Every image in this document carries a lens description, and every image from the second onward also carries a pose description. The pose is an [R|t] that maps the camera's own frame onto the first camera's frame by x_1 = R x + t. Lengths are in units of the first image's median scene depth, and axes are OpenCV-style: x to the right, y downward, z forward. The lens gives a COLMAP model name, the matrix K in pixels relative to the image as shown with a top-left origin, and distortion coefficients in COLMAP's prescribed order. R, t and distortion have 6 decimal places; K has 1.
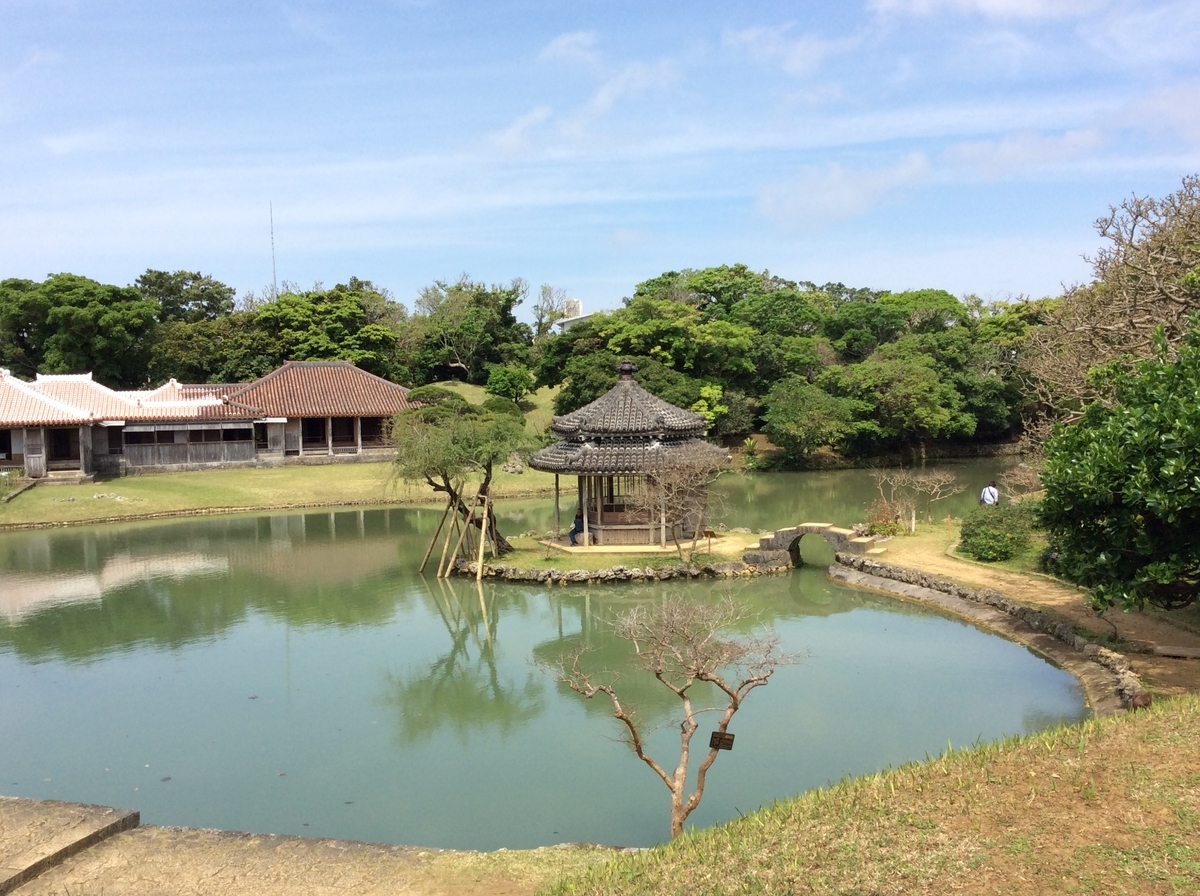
lens RADIAL K [[1102.6, 0, 600.0], [0, 1102.6, 448.0], [0, 0, 1]] dist [0.092148, -0.191504]
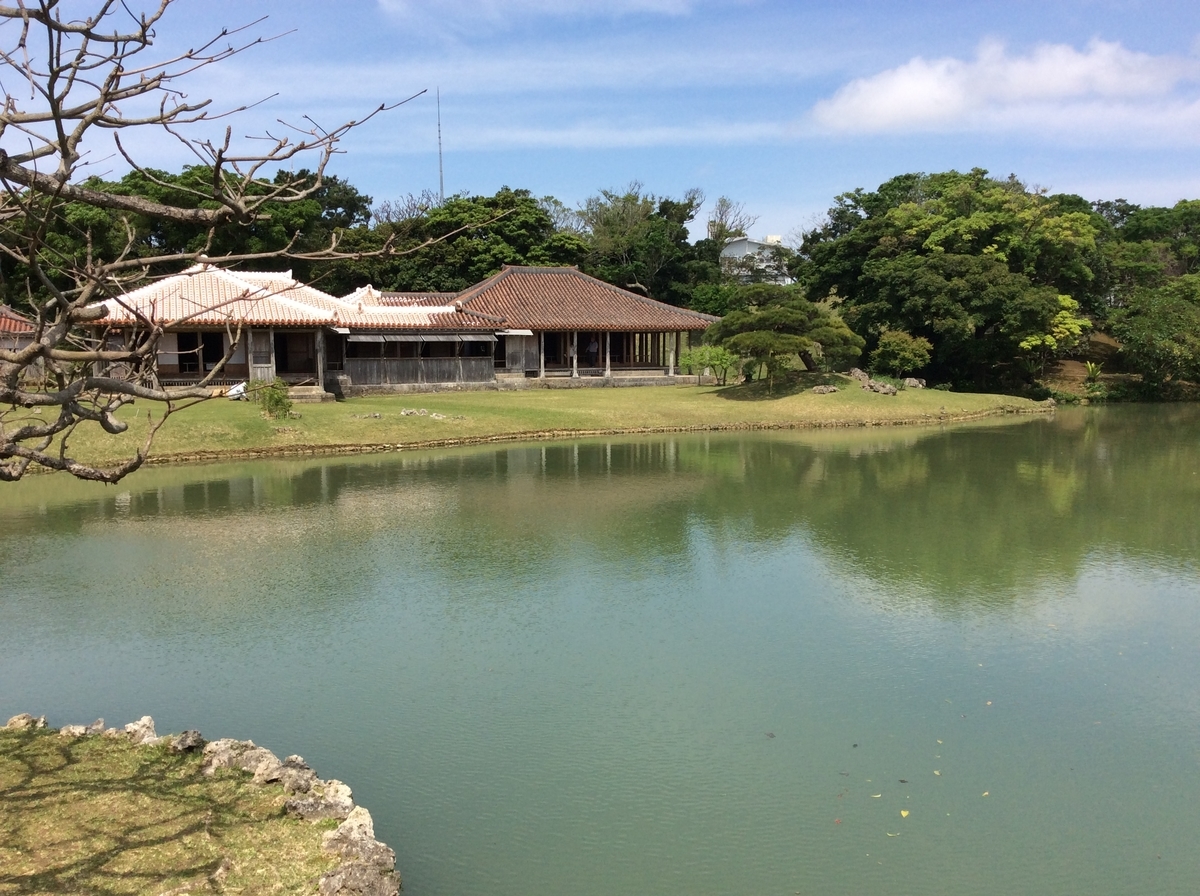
lens RADIAL K [[1068.9, 0, 600.0], [0, 1068.9, 448.0], [0, 0, 1]] dist [0.083949, -0.004659]
pose [[0.999754, 0.011495, 0.018976, -0.246192], [-0.012289, 0.999032, 0.042234, 0.025773], [-0.018472, -0.042457, 0.998928, 0.207590]]
